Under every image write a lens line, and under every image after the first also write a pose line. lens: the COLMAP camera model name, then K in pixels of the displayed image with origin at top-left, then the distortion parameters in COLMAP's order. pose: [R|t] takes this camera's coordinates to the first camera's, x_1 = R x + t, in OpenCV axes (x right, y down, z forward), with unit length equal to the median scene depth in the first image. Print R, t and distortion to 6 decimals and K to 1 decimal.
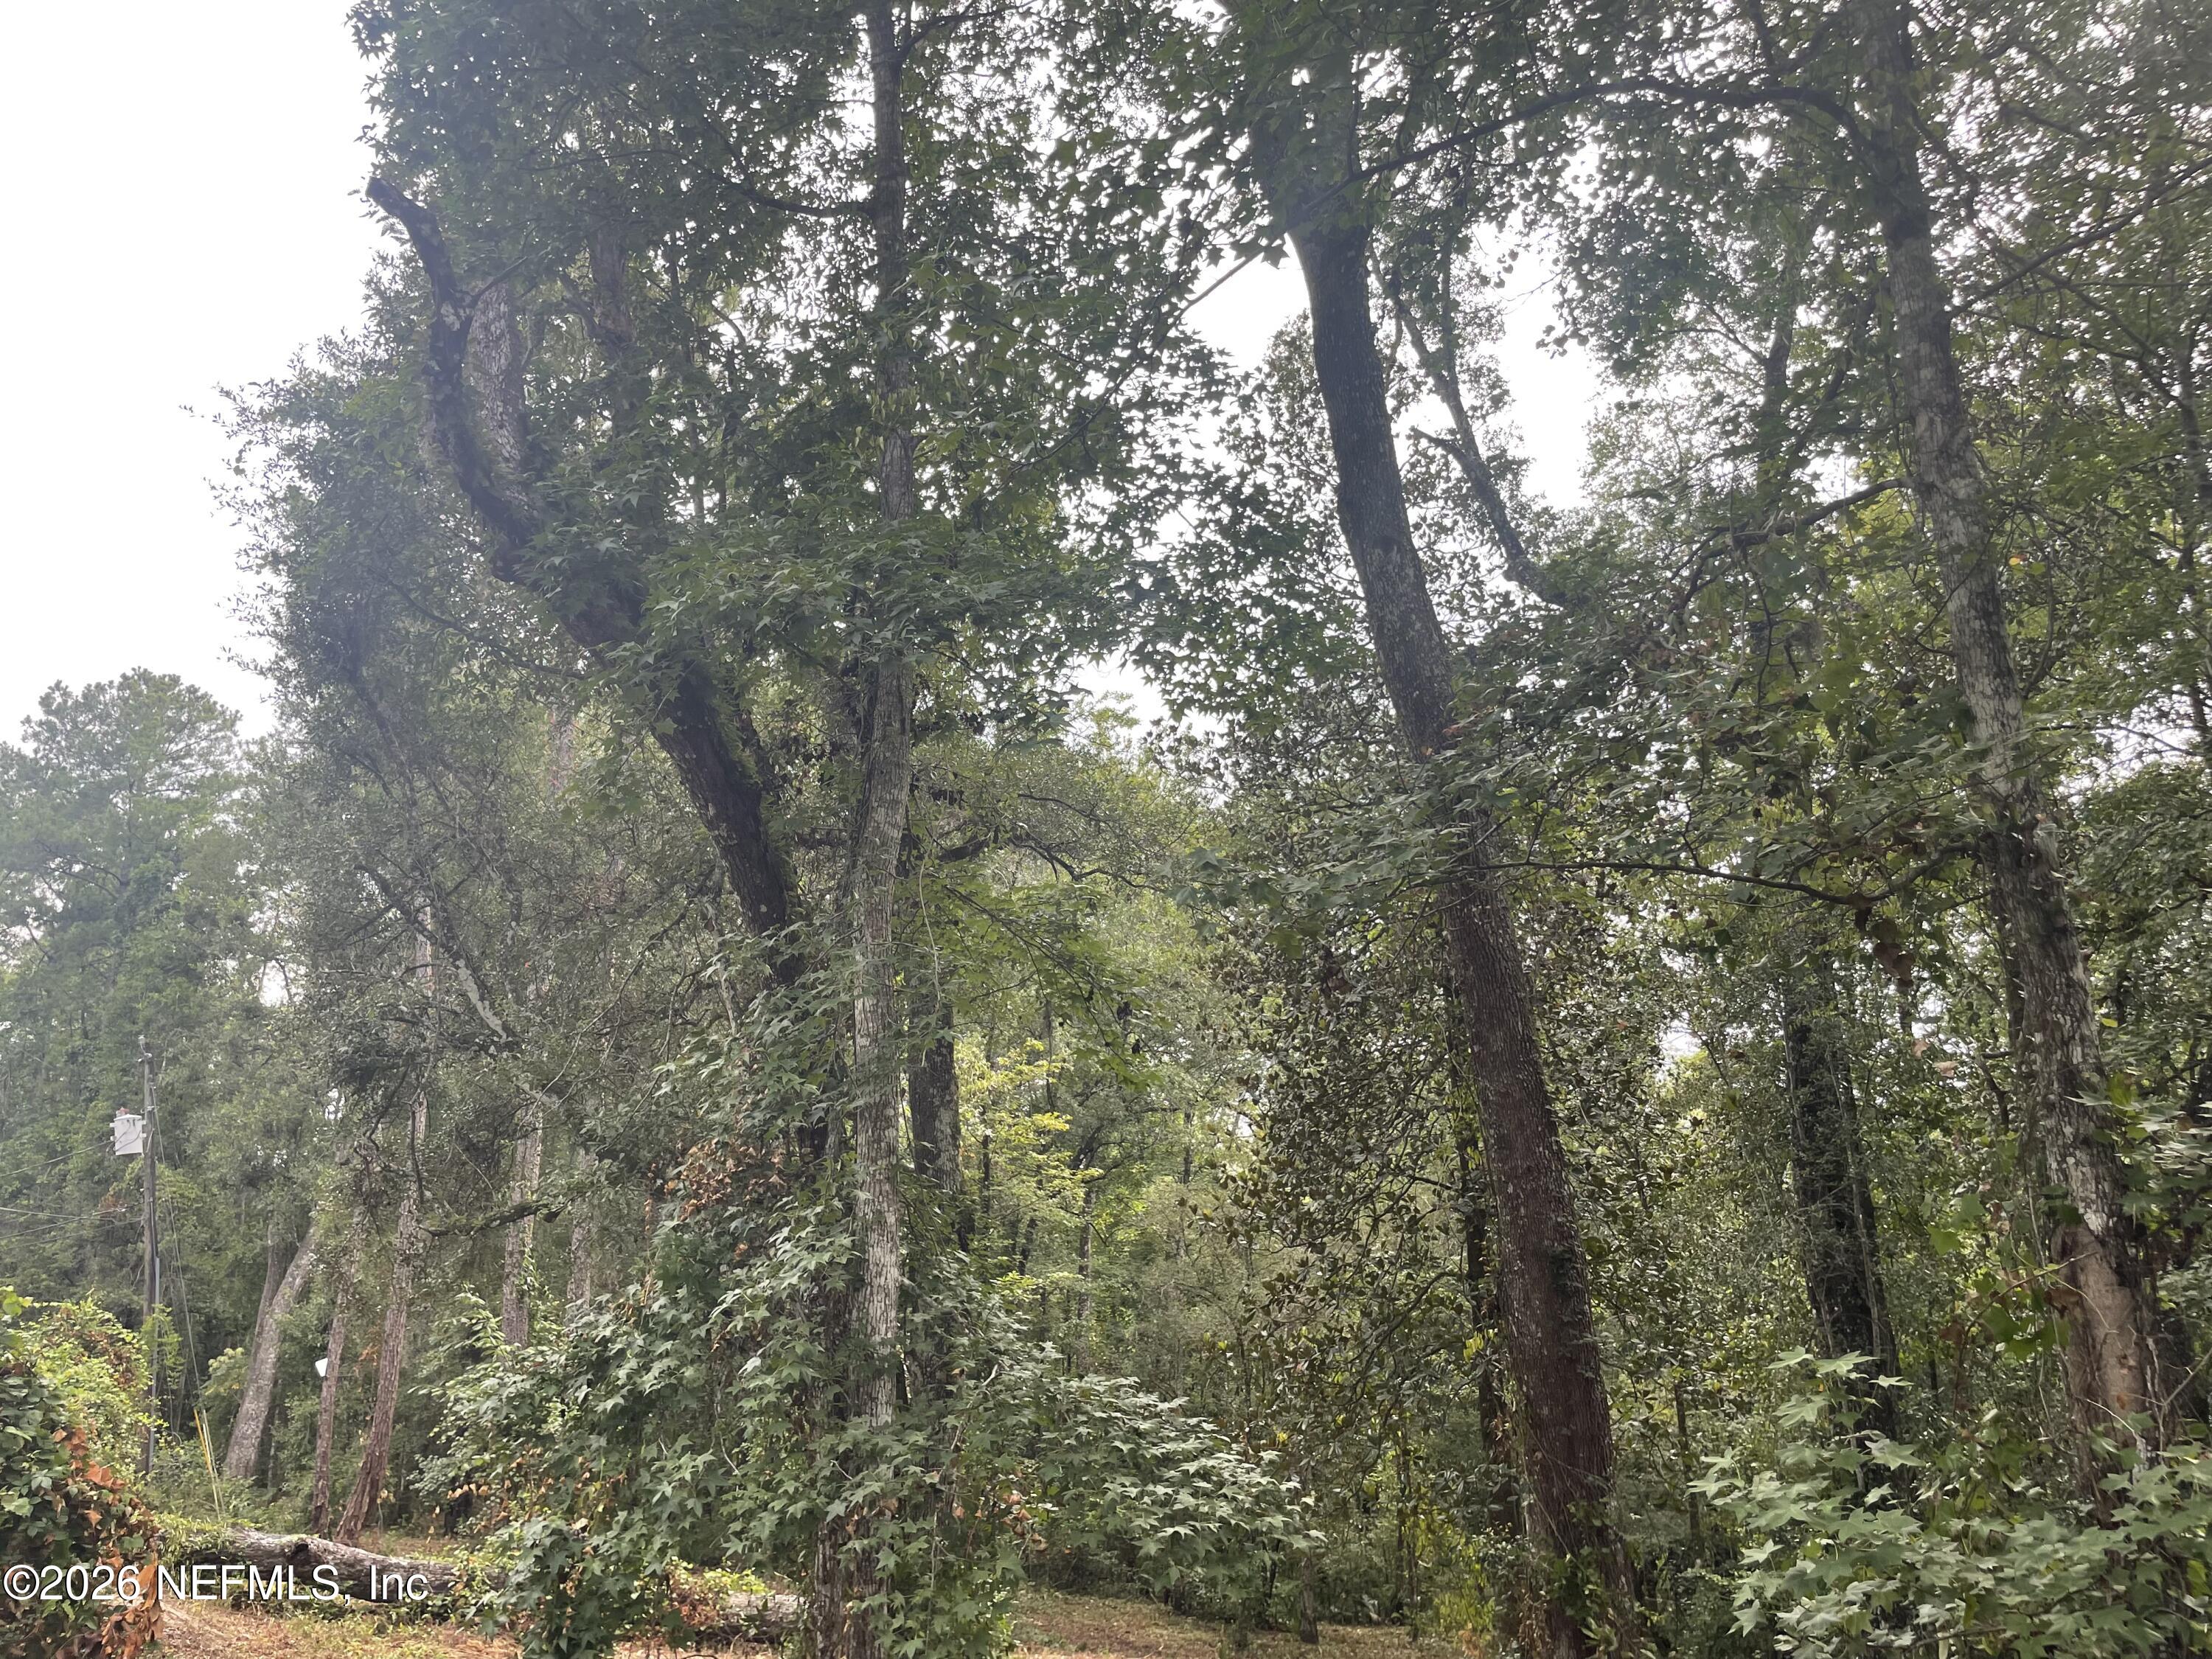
lens RADIAL K [[1660.3, 0, 1093.5], [0, 1660.3, 834.2], [0, 0, 1]] dist [0.100566, -0.138788]
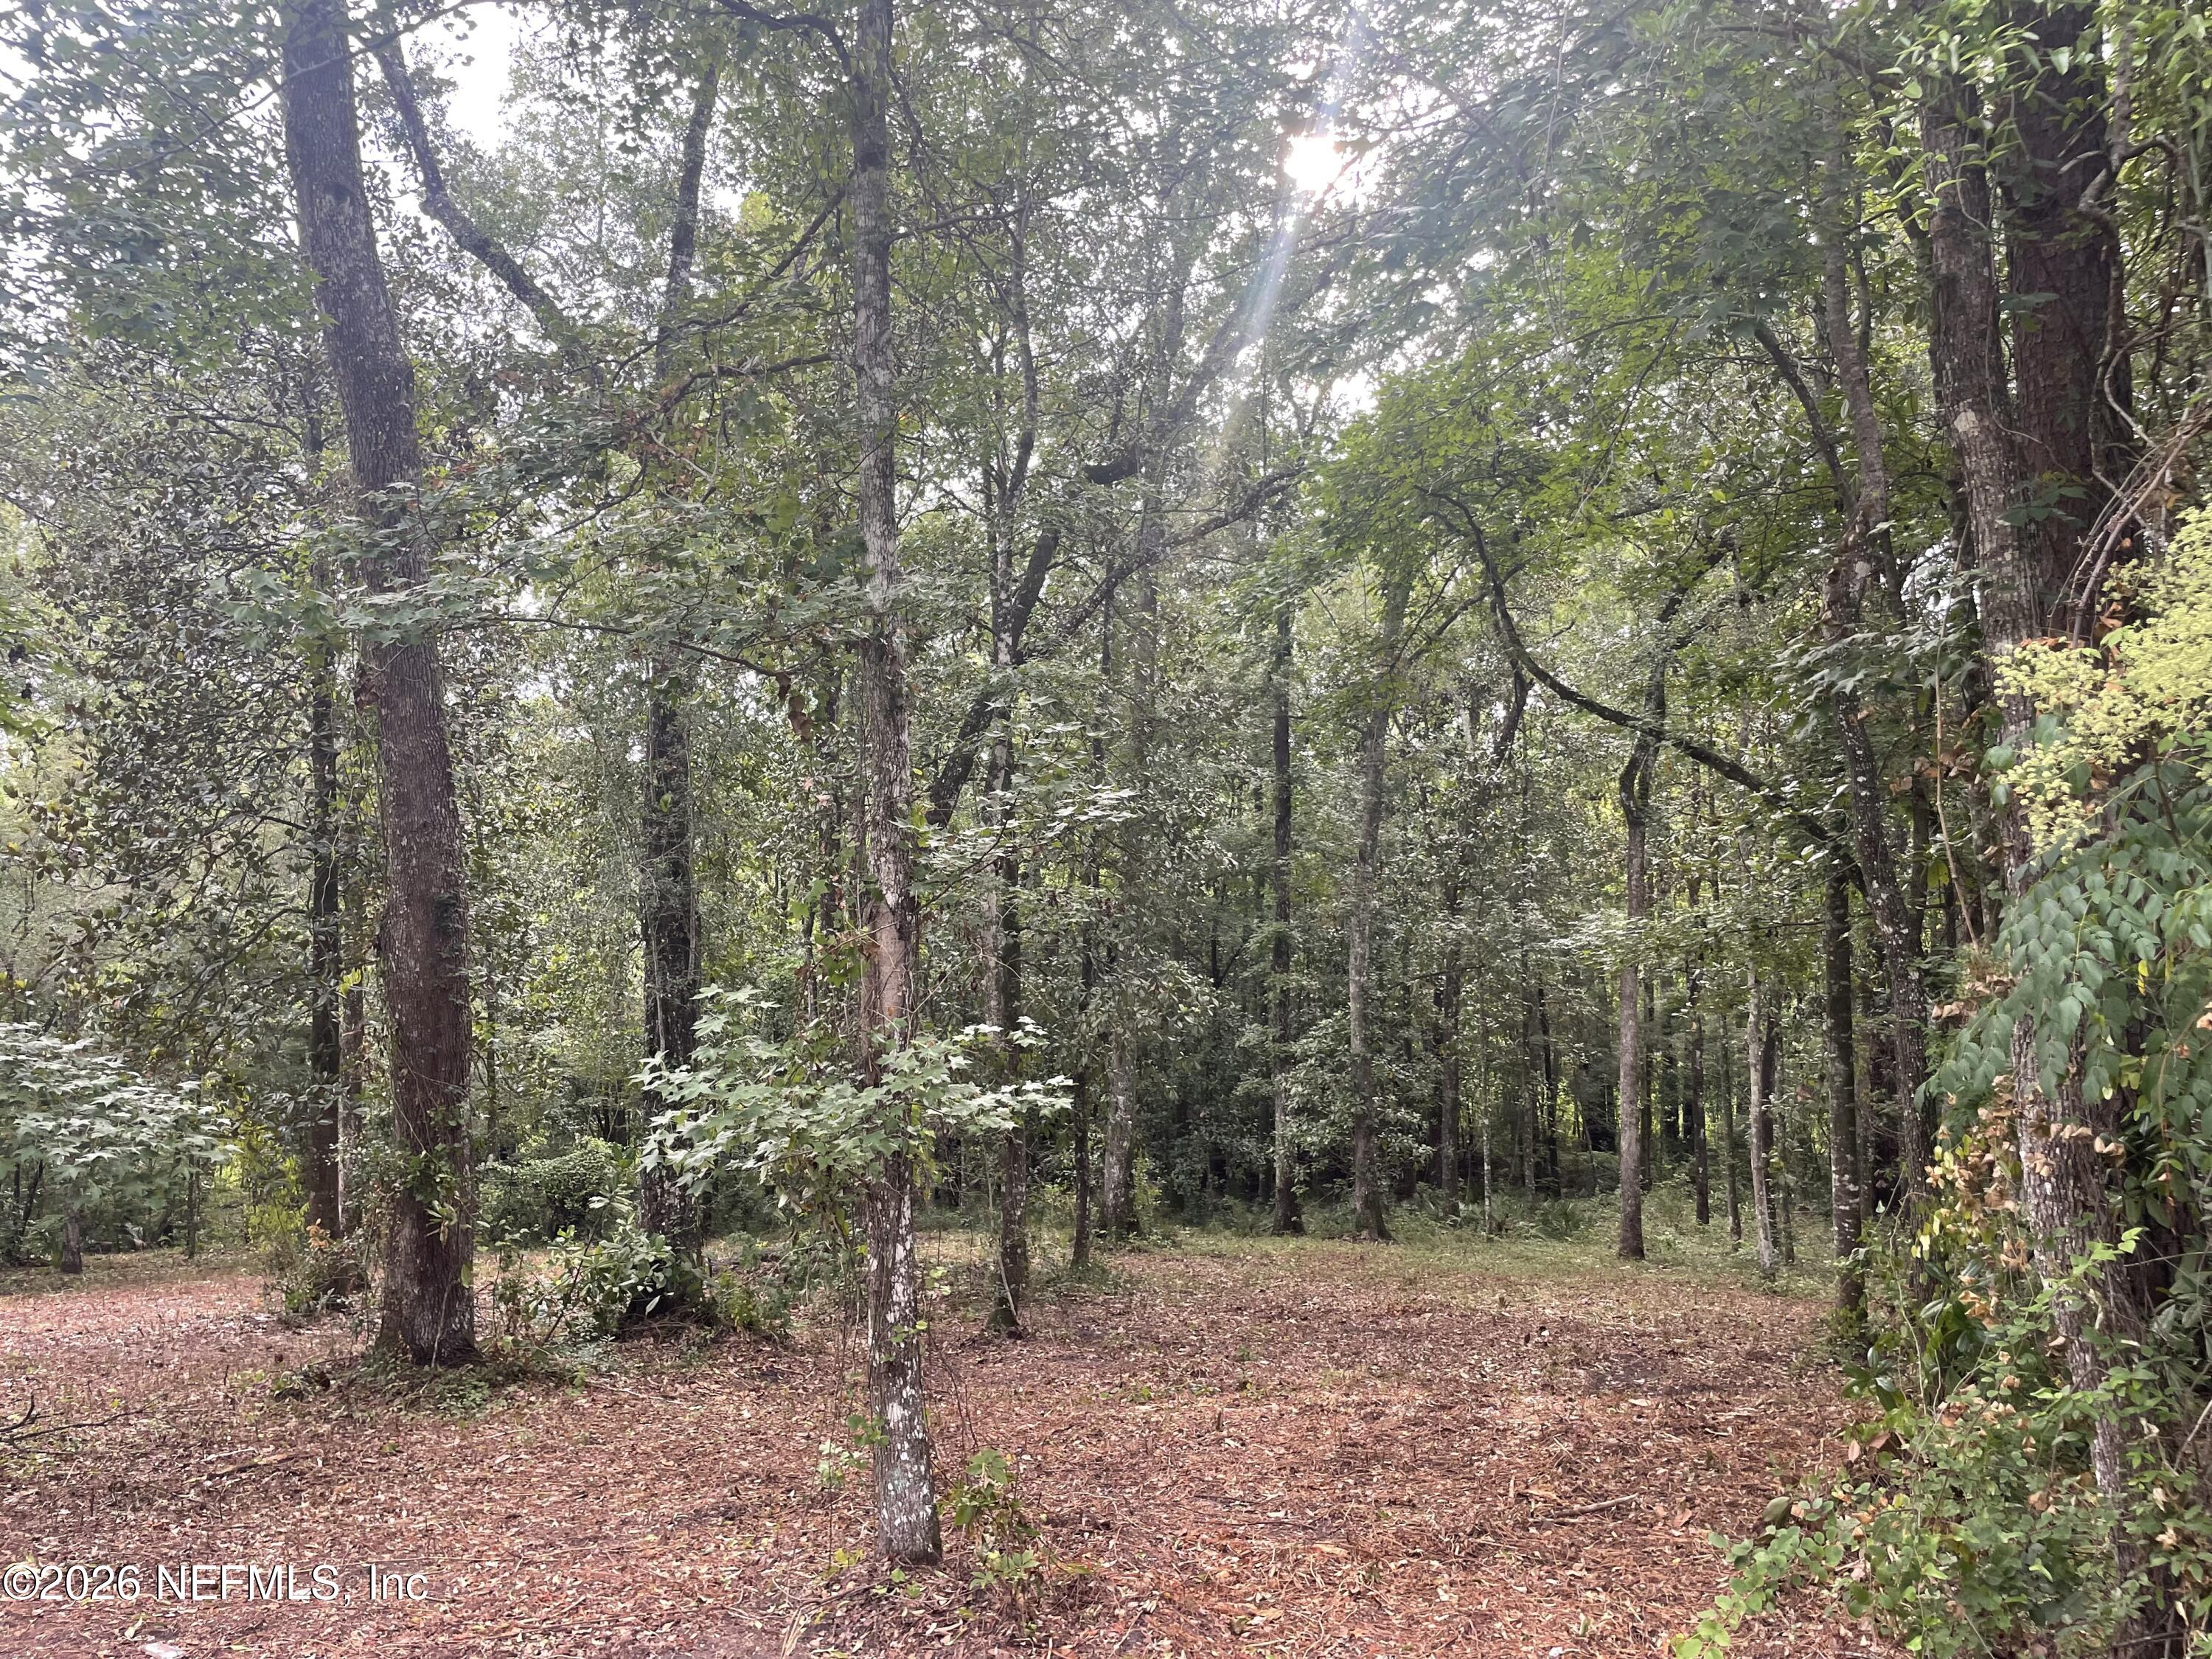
lens RADIAL K [[1681.1, 0, 1106.0], [0, 1681.1, 829.5], [0, 0, 1]] dist [0.102733, -0.141047]
pose [[0.776680, 0.035634, 0.628886, -0.099043], [-0.168808, 0.973653, 0.153310, -0.044901], [-0.606854, -0.225234, 0.762232, -0.122405]]
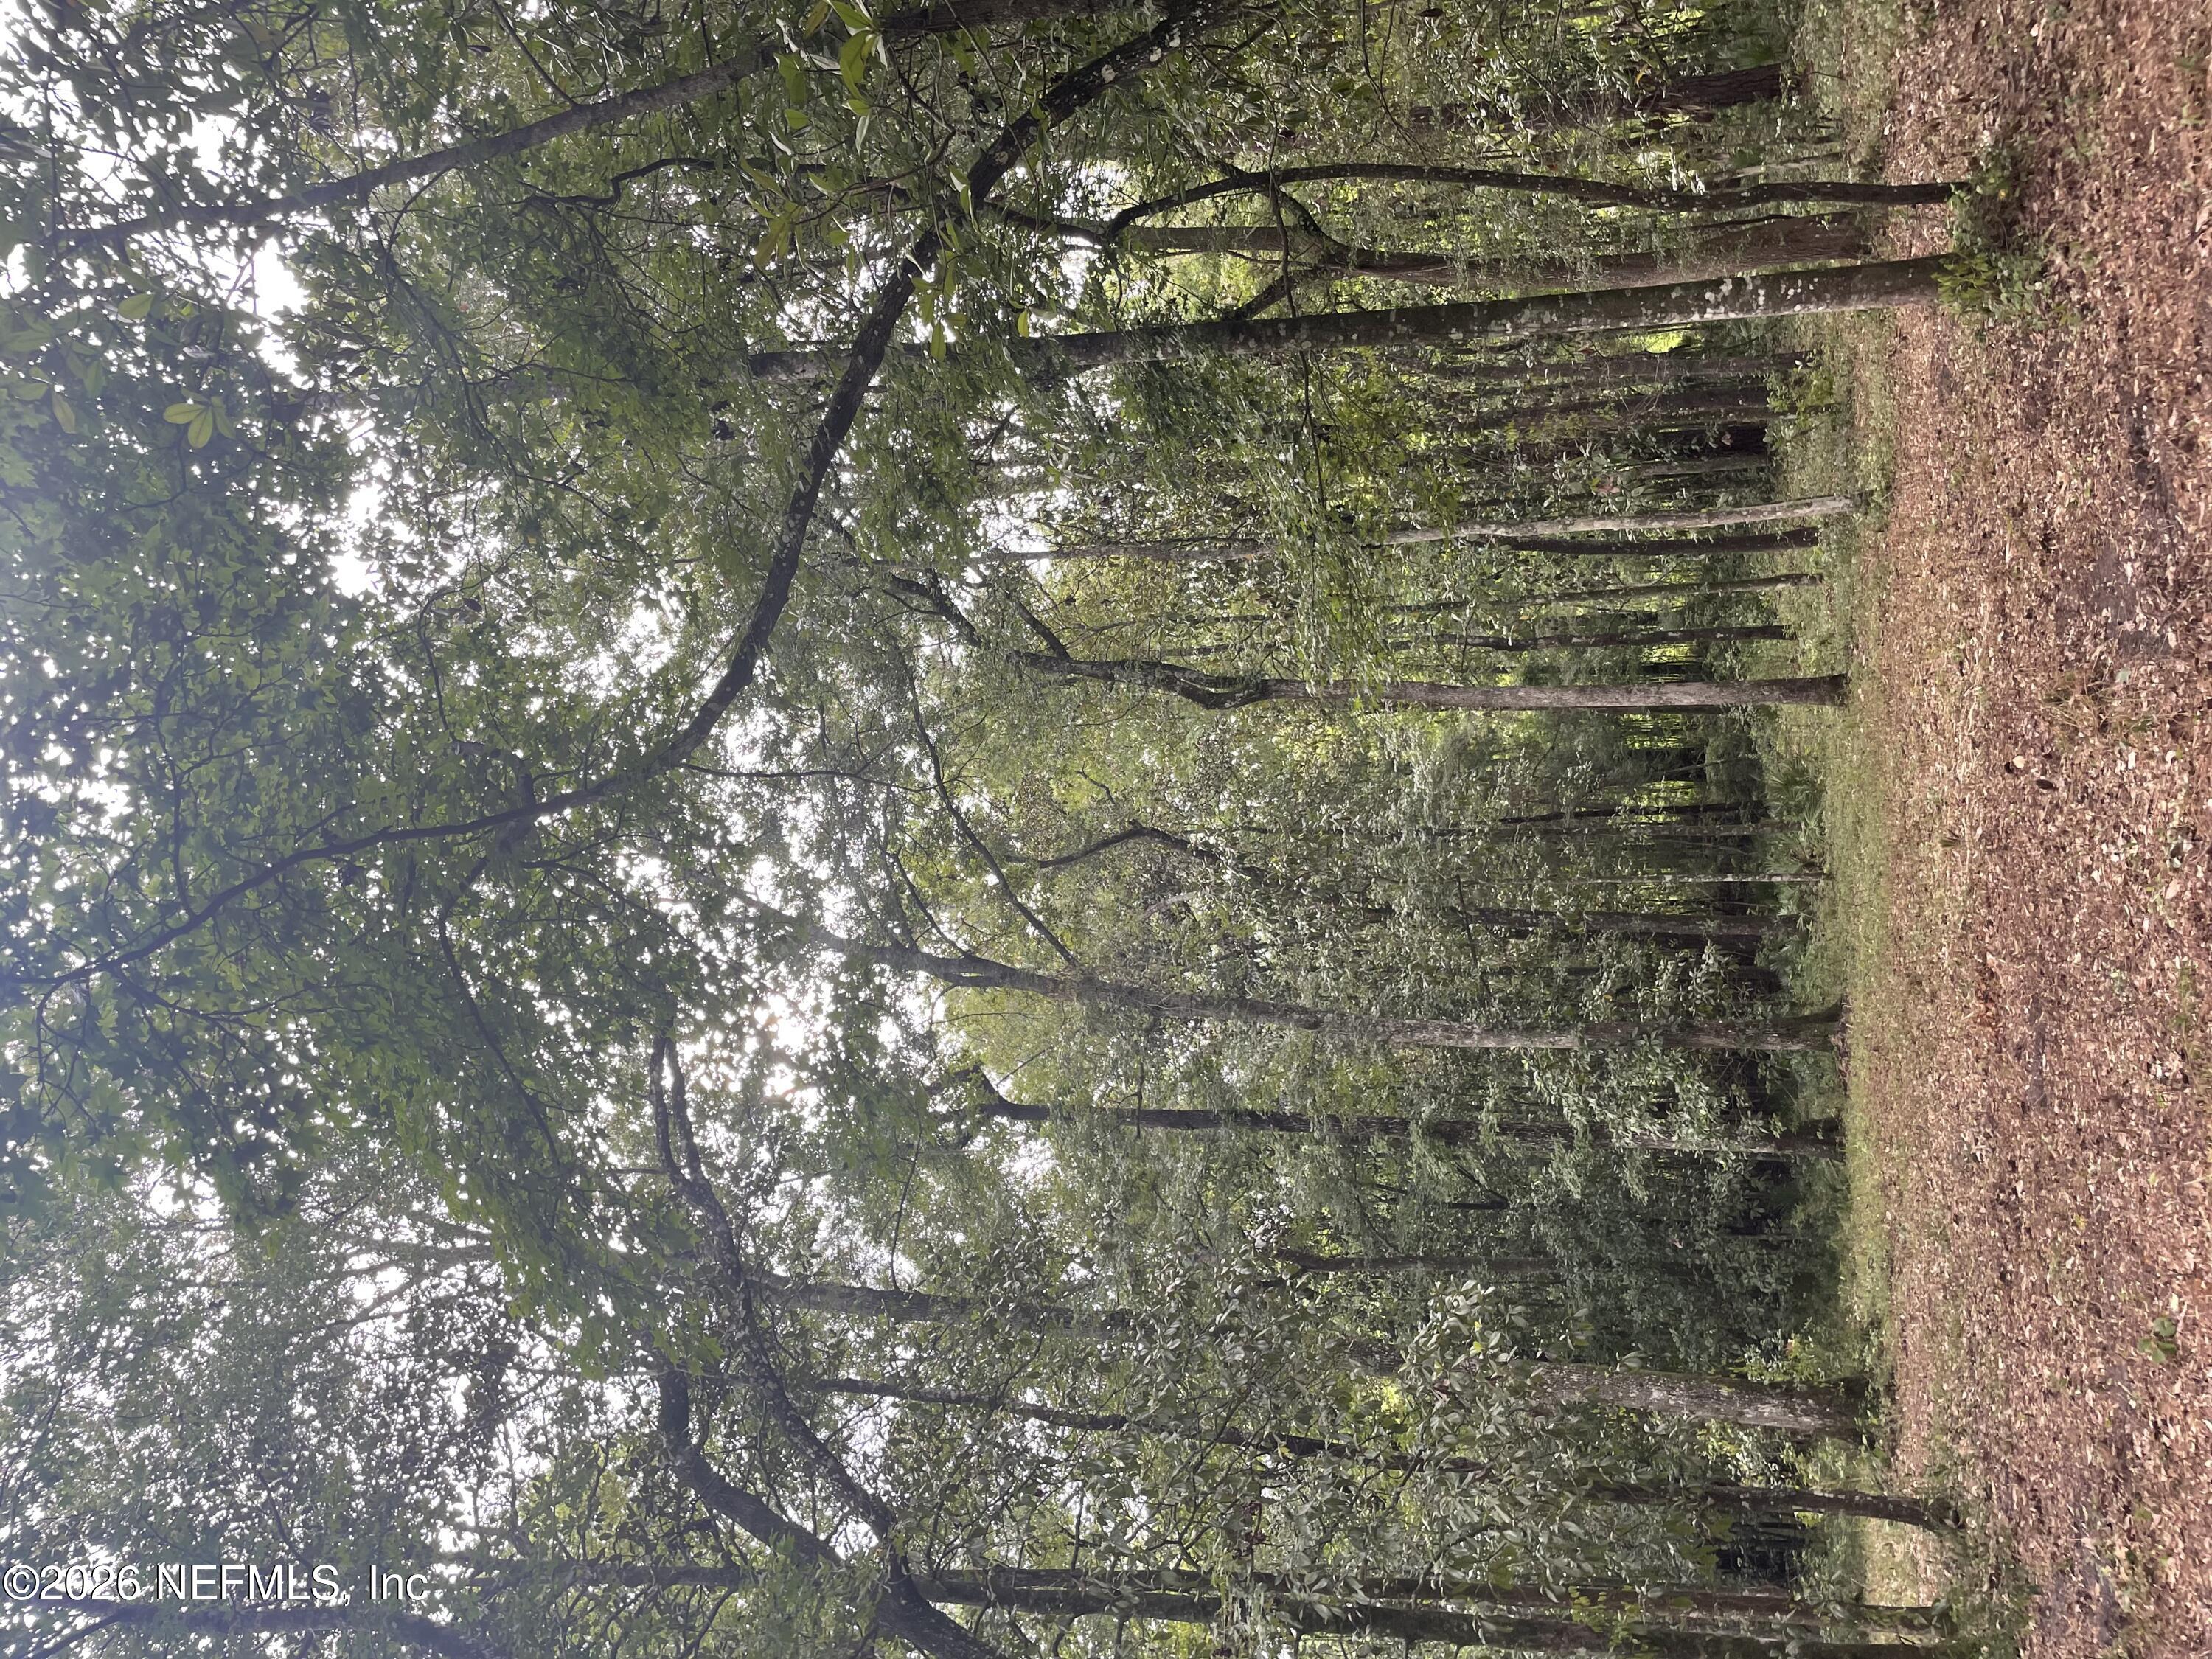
lens RADIAL K [[1661.0, 0, 1116.6], [0, 1661.0, 821.0], [0, 0, 1]] dist [0.094638, -0.122784]
pose [[0.166852, -0.587576, 0.791780, 0.444042], [0.976923, 0.207127, -0.052158, 0.177533], [-0.133352, 0.782210, 0.608576, 0.292736]]
